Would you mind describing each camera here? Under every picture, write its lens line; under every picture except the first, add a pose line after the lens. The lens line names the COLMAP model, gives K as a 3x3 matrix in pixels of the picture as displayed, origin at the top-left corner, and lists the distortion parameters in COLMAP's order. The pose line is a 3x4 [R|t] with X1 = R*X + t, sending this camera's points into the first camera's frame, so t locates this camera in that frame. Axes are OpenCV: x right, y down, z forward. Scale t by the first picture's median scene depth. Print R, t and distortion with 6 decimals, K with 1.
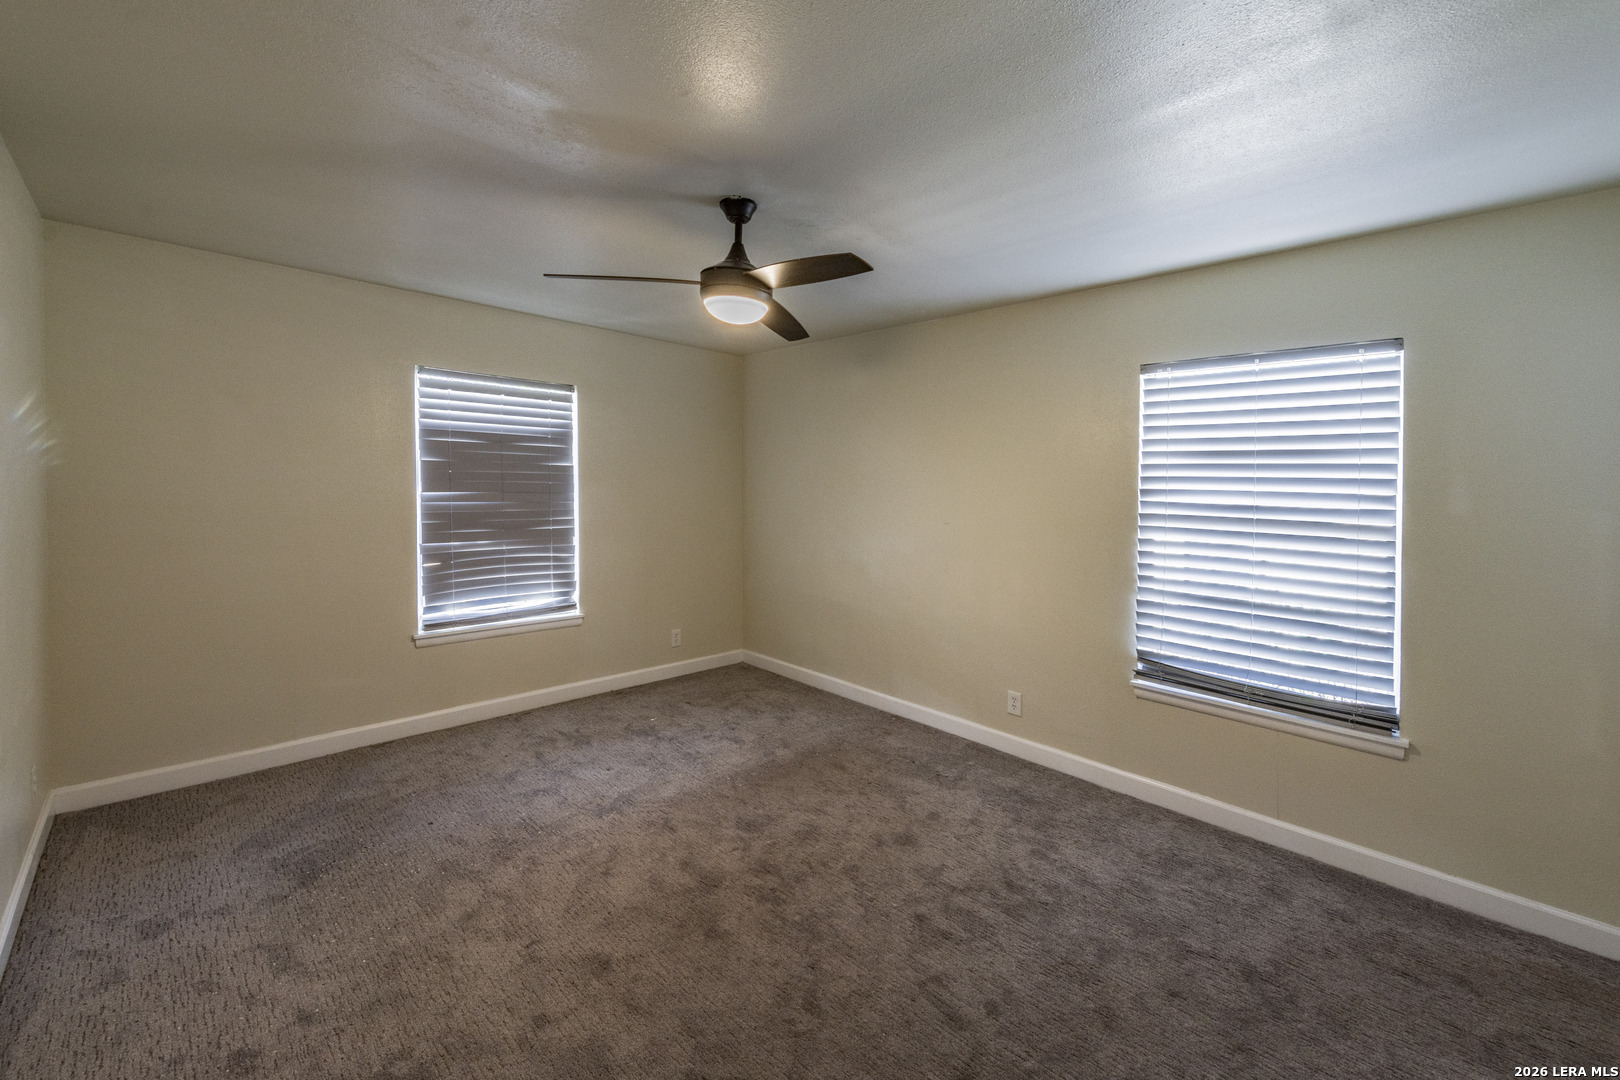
lens RADIAL K [[651.2, 0, 811.4], [0, 651.2, 501.5], [0, 0, 1]] dist [0.008547, 0.000037]
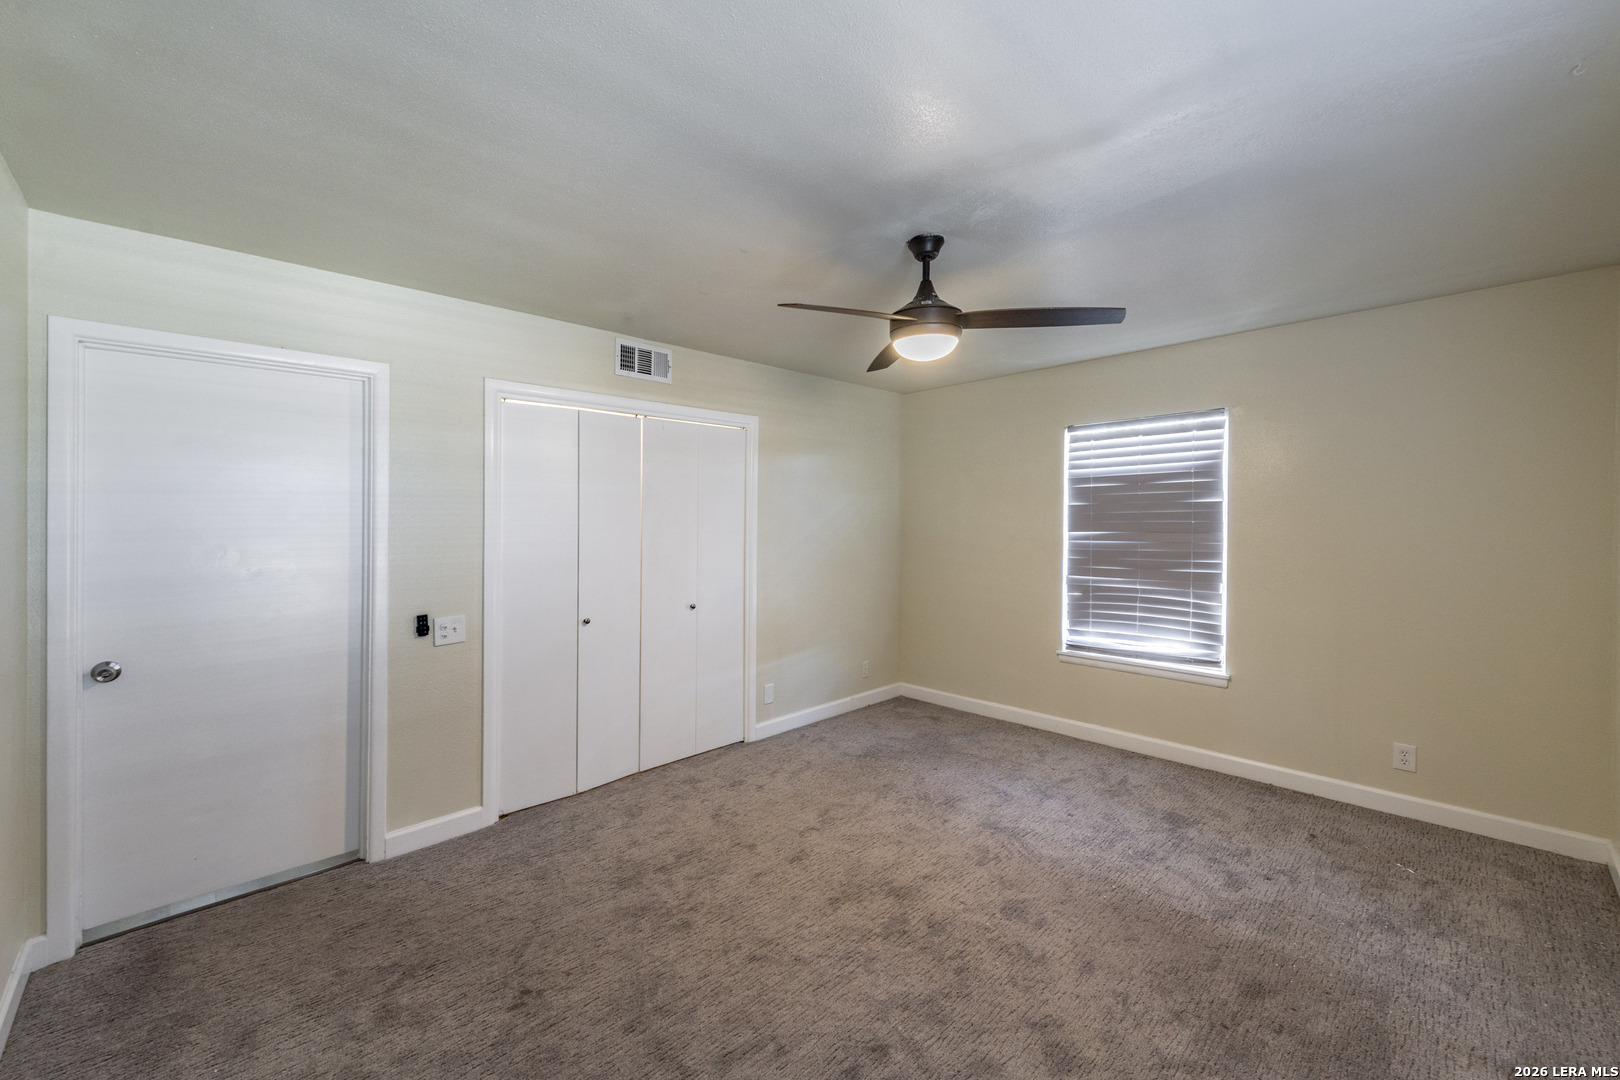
lens RADIAL K [[635.1, 0, 810.0], [0, 635.1, 540.0], [0, 0, 1]] dist [0.009625, -0.000449]
pose [[0.001502, 0.007622, -0.999970, 0.564233], [-0.018228, 0.999805, 0.007594, -0.000079], [0.999833, 0.018216, 0.001641, 0.533620]]
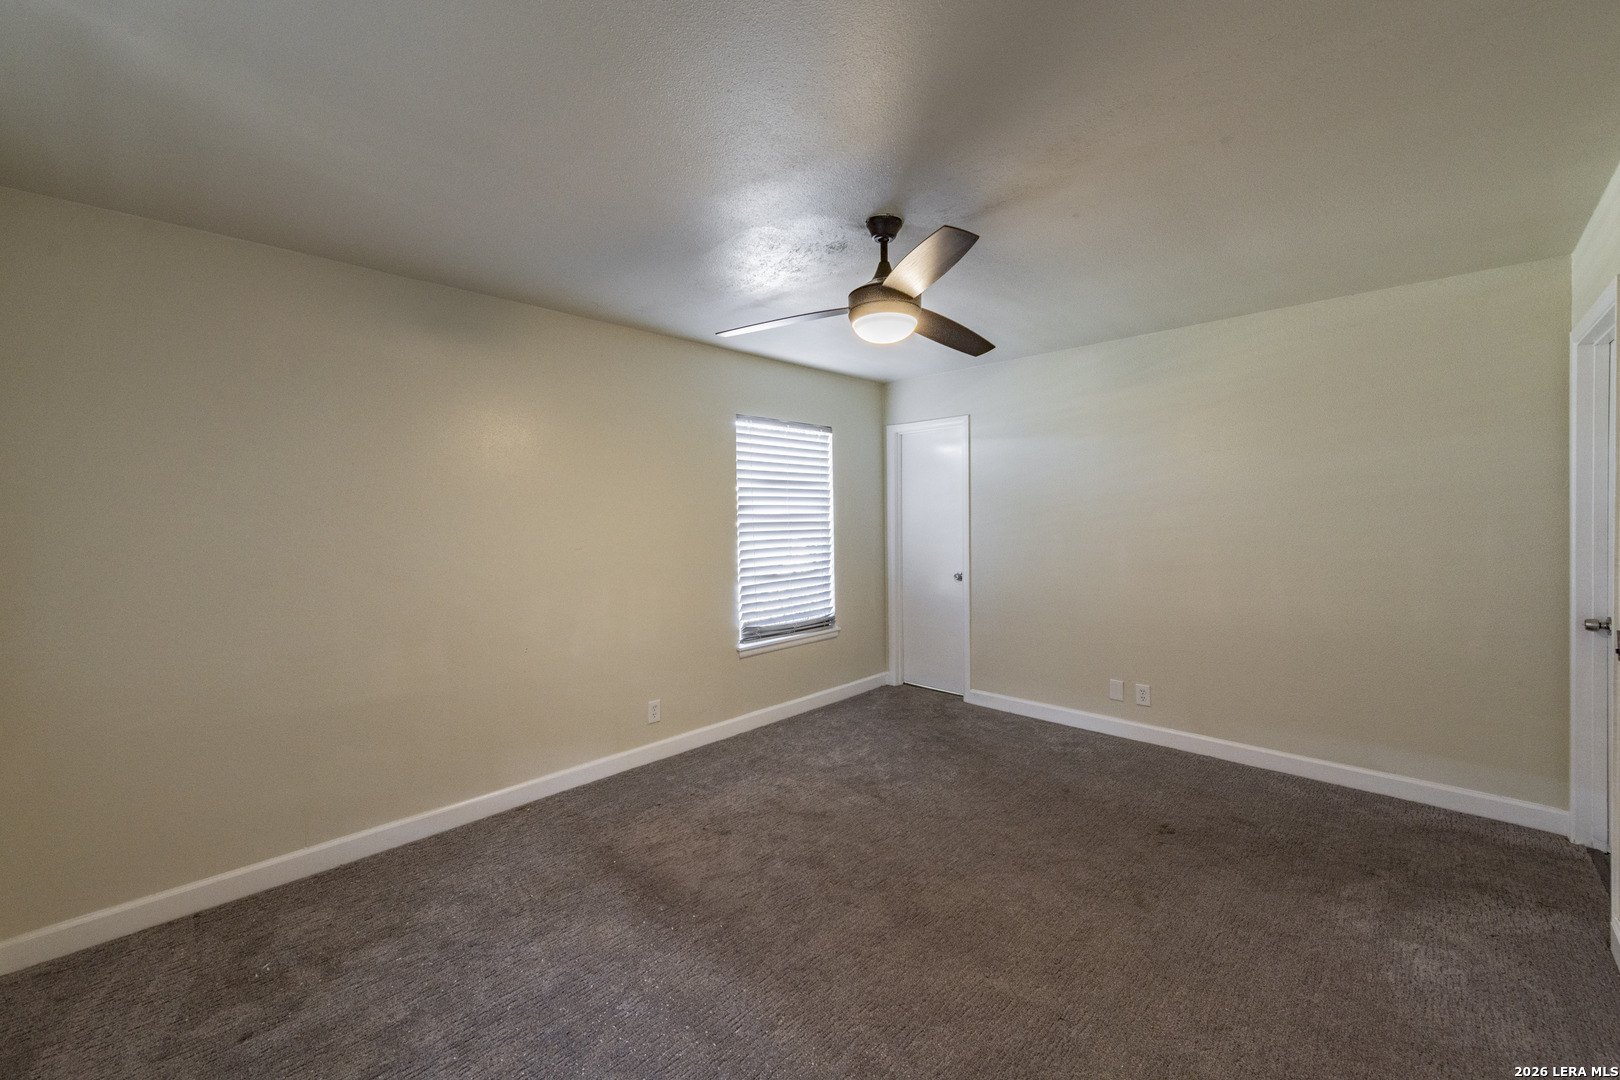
lens RADIAL K [[651.2, 0, 811.4], [0, 651.2, 501.5], [0, 0, 1]] dist [0.008547, 0.000037]
pose [[-0.034640, -0.008707, 0.999362, -0.714767], [0.032304, 0.999430, 0.009827, -0.028522], [-0.998878, 0.032624, -0.034339, 0.746841]]
